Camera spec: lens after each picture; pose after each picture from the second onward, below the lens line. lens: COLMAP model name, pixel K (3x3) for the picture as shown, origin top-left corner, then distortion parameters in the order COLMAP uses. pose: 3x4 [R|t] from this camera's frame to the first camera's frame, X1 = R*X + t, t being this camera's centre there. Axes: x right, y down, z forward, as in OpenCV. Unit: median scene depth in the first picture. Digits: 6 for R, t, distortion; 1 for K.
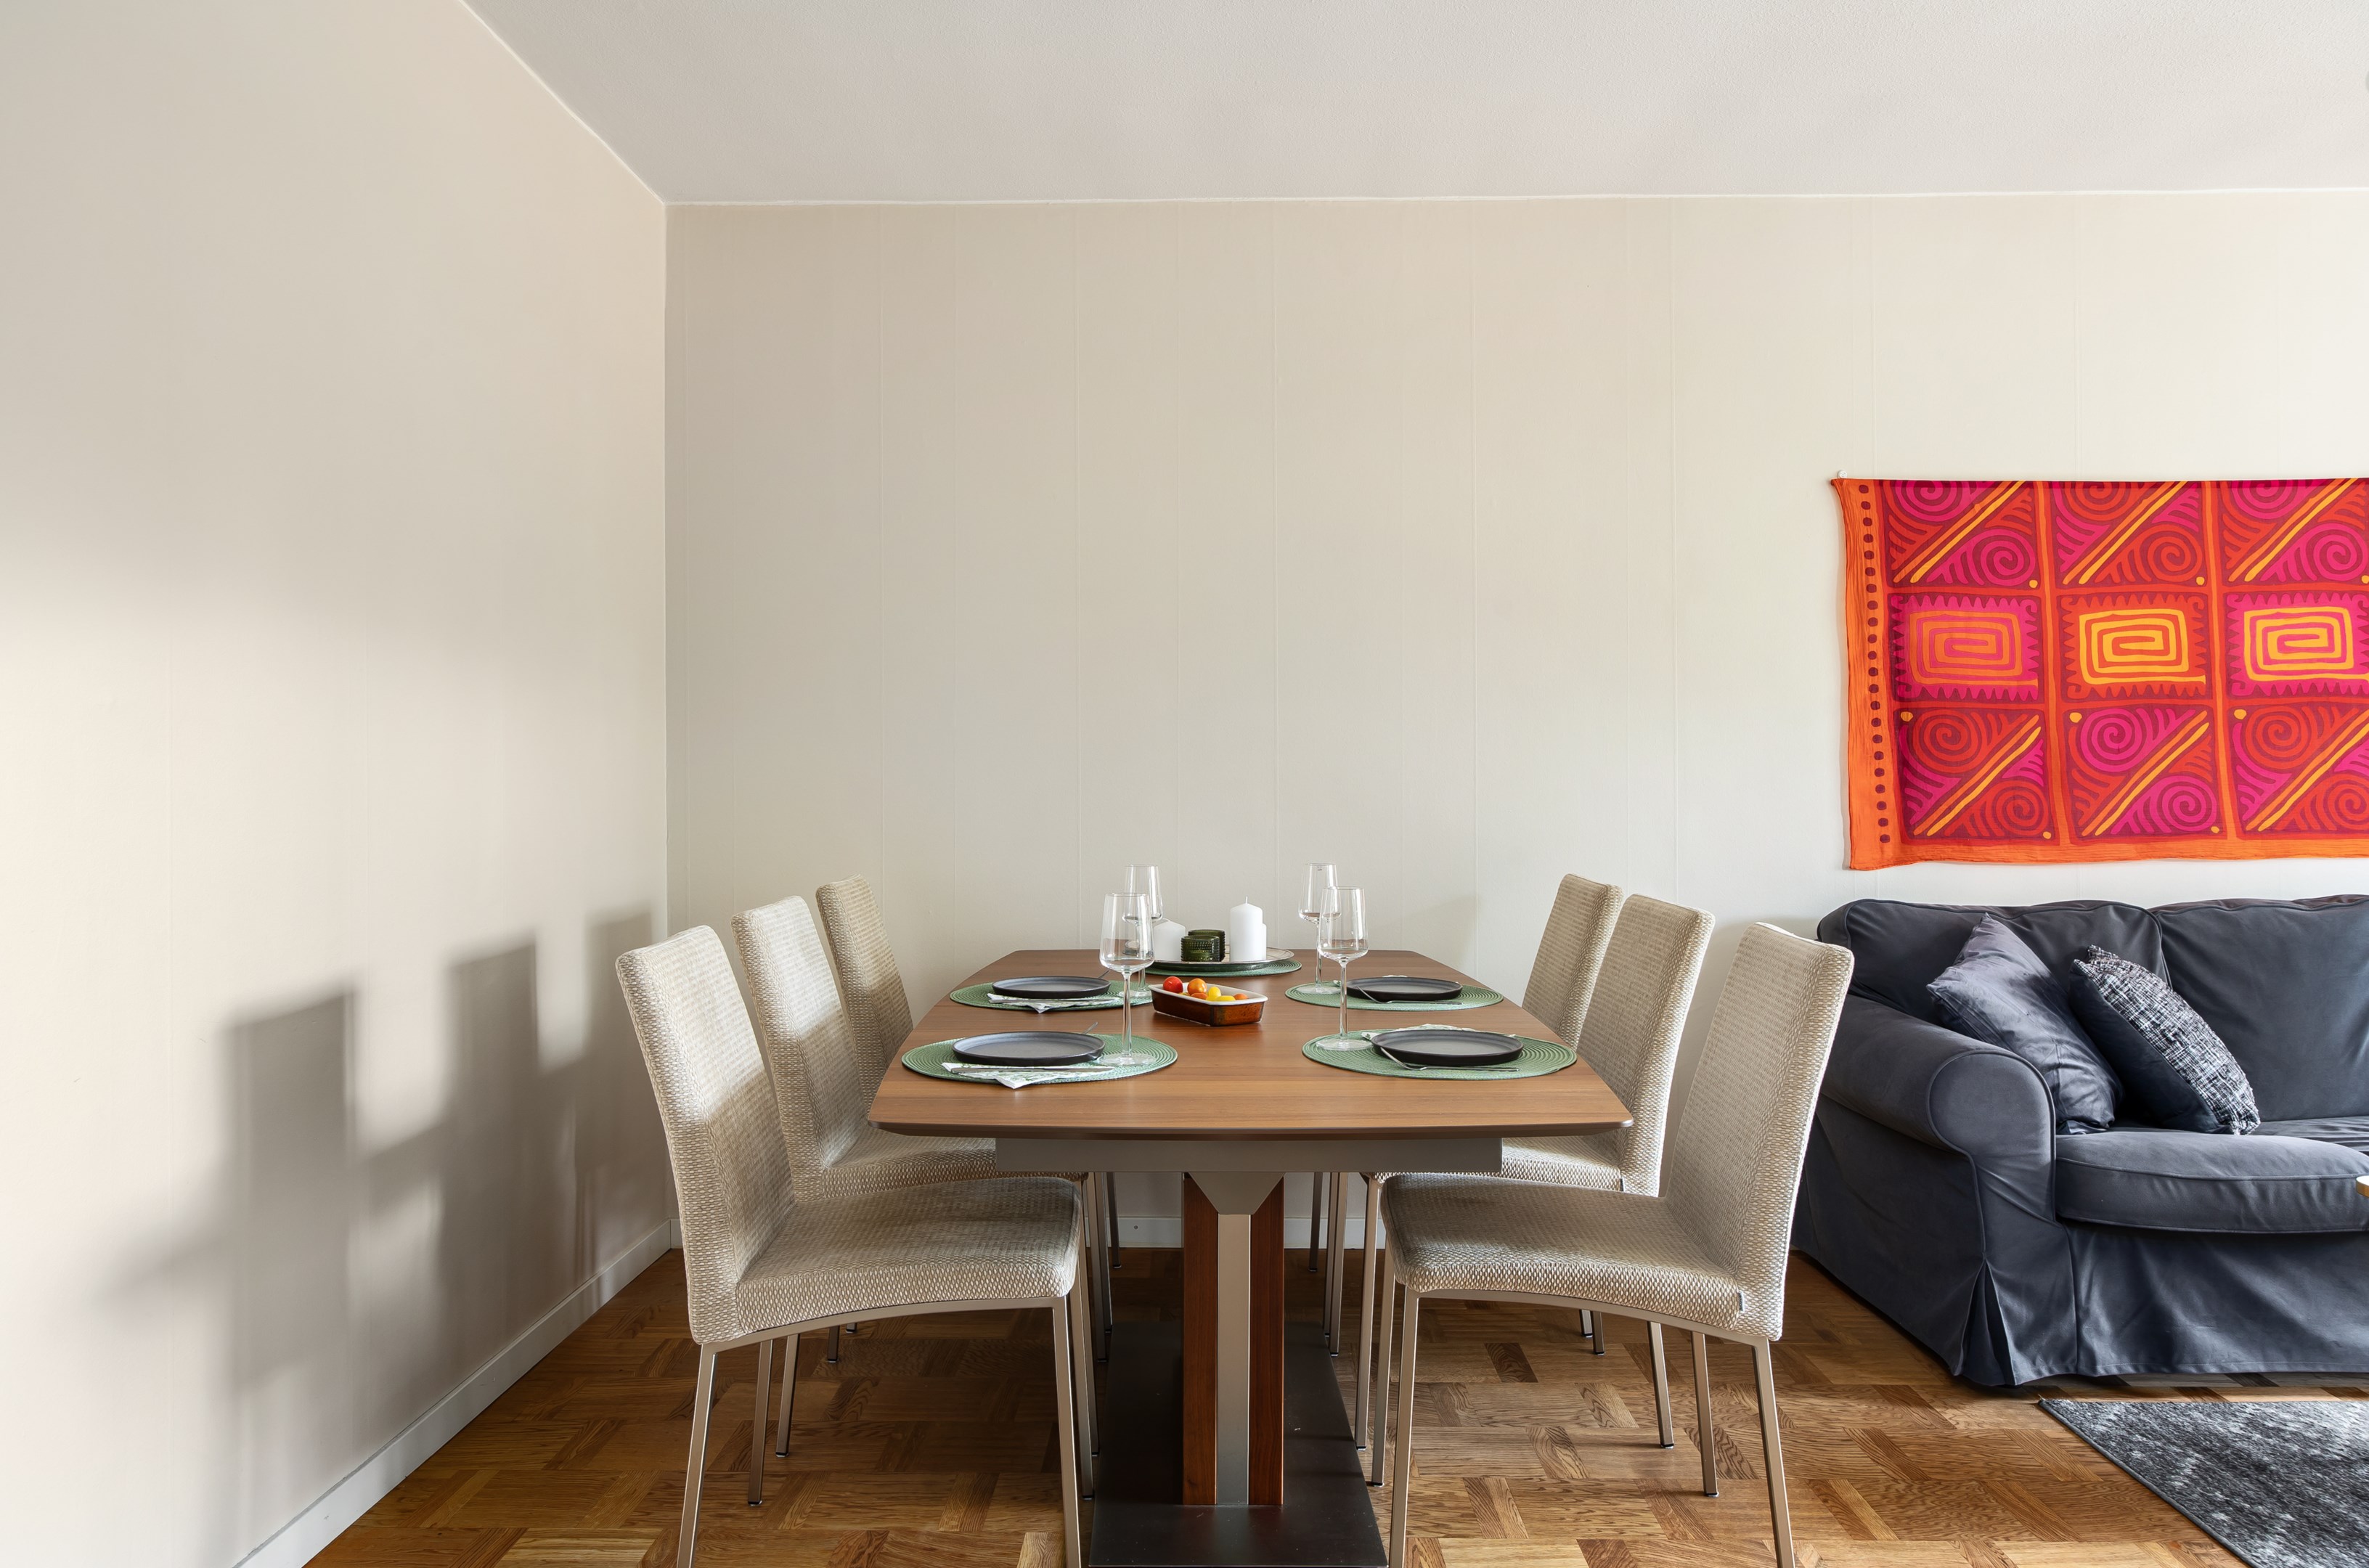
lens RADIAL K [[1606.3, 0, 1184.5], [0, 1606.3, 781.7], [0, 0, 1]] dist [0.010462, 0.005144]
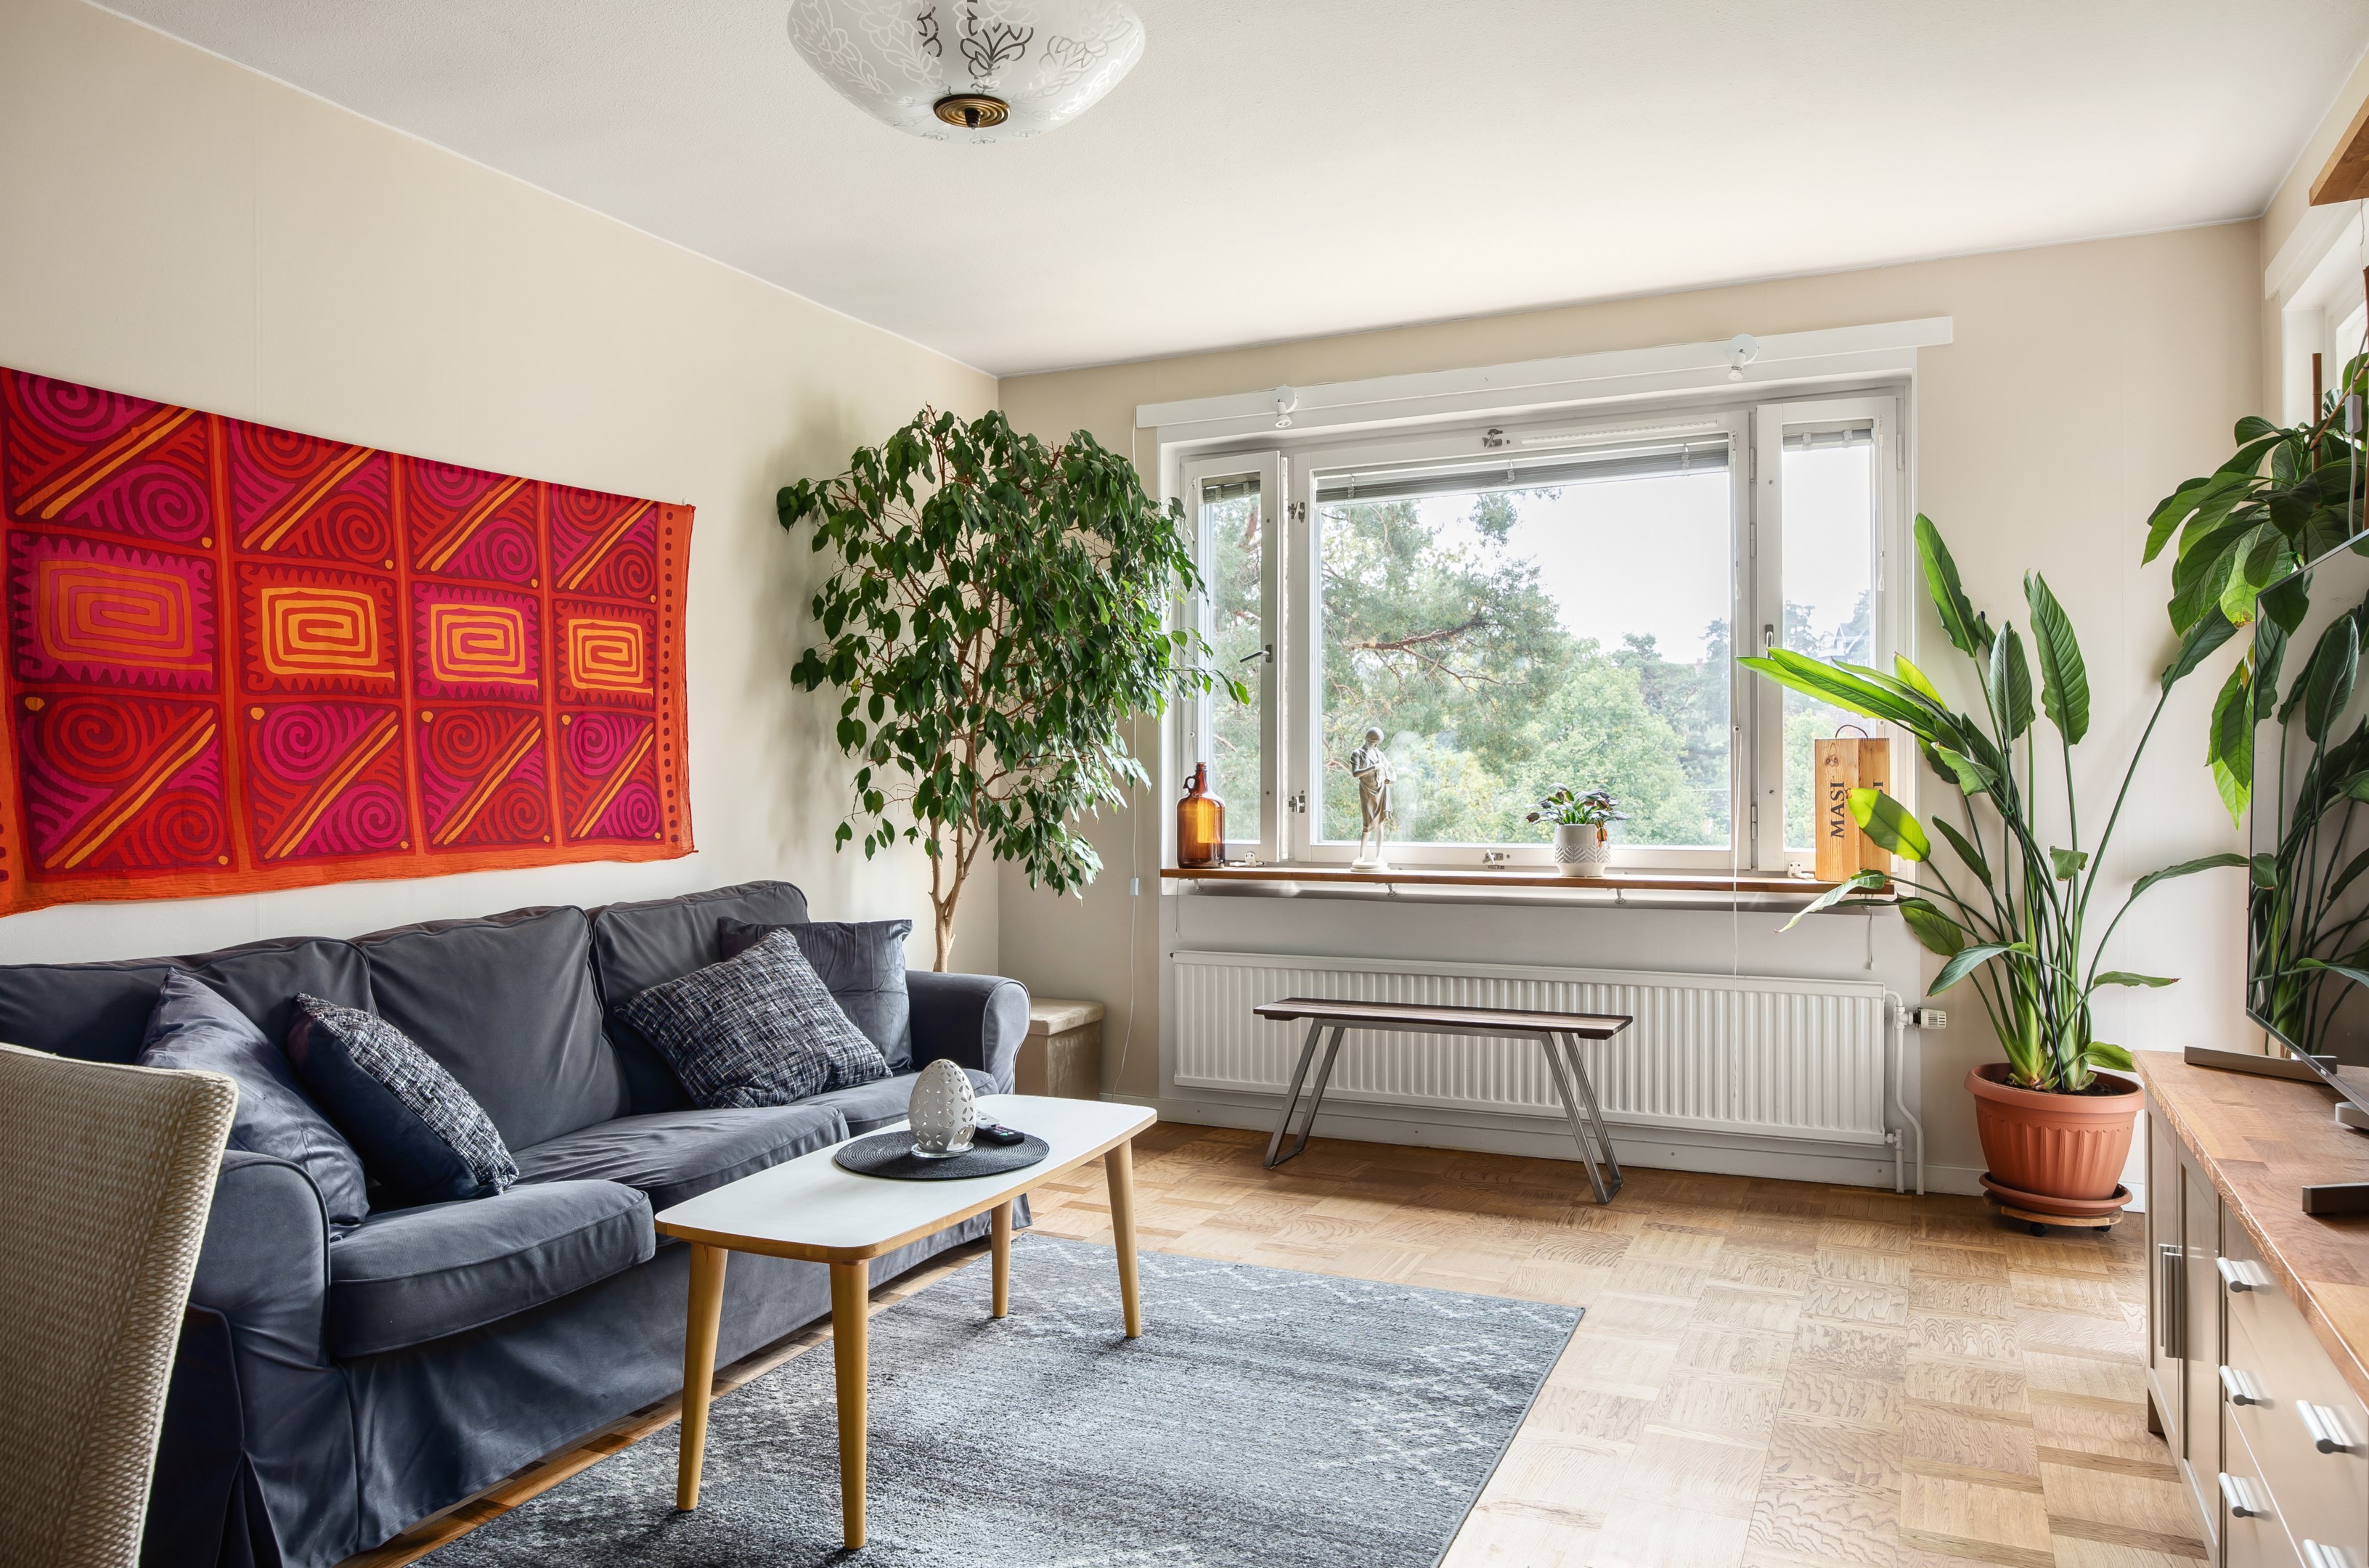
lens RADIAL K [[1606.3, 0, 1184.0], [0, 1606.3, 765.3], [0, 0, 1]] dist [0.010462, 0.005144]
pose [[0.405646, 0.005546, 0.914013, -0.001907], [0.003624, 0.999964, -0.007676, -0.005797], [-0.914023, 0.006426, 0.405612, 0.244149]]
